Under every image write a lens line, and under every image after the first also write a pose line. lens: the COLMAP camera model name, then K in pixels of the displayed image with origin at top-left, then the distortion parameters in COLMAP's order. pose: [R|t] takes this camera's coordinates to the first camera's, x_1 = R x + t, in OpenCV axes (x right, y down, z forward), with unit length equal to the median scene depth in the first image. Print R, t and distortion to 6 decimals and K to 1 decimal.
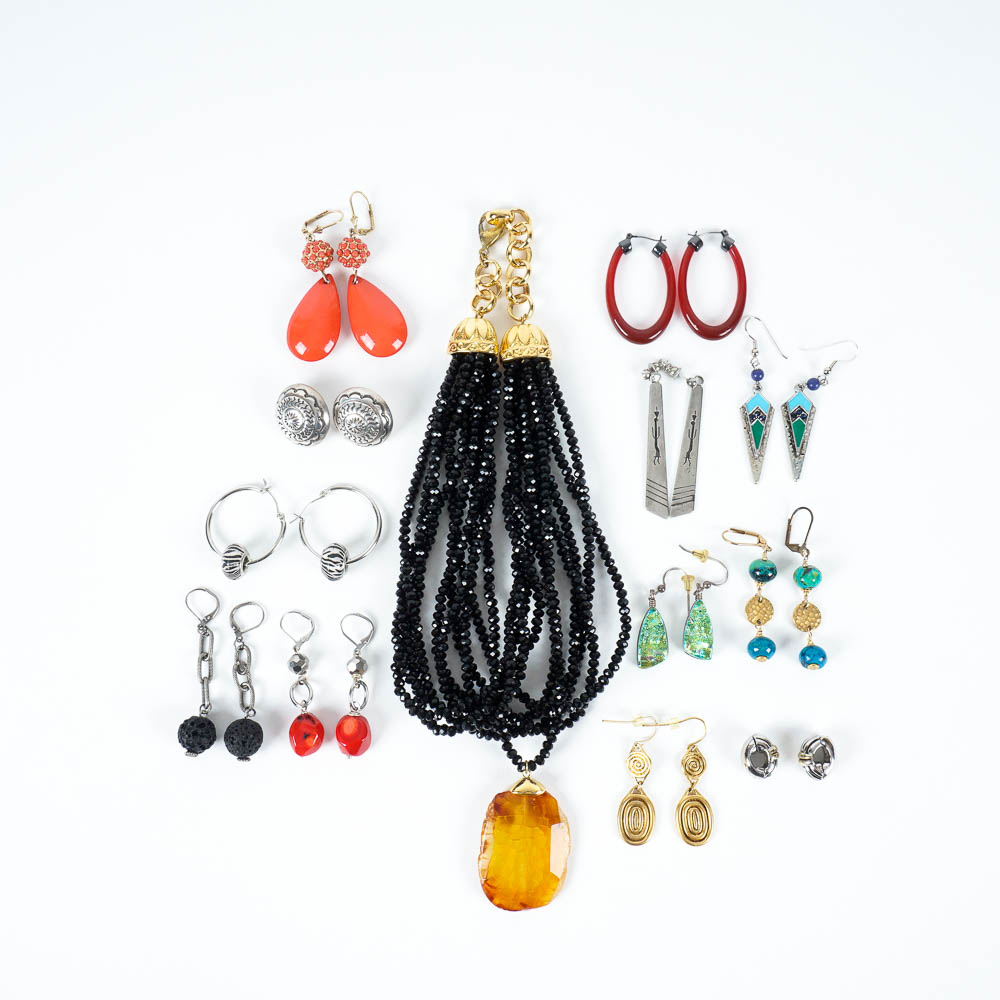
lens RADIAL K [[1160.1, 0, 500.0], [0, 1160.1, 504.7], [0, 0, 1]] dist [-0.062862, 0.000000]
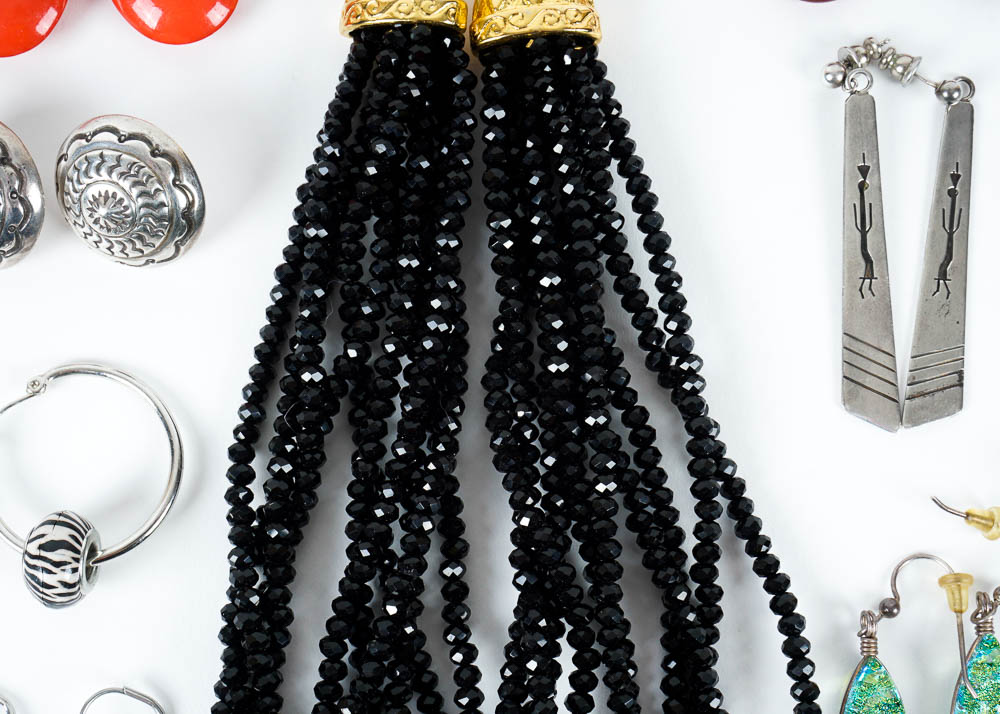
lens RADIAL K [[1691.2, 0, 504.0], [0, 1691.2, 354.2], [0, 0, 1]] dist [0.008716, 0.000000]
pose [[0.999689, -0.020165, 0.014678, 0.000362], [0.020494, 0.999533, -0.022646, -0.004194], [-0.014214, 0.022940, 0.999636, 0.420372]]
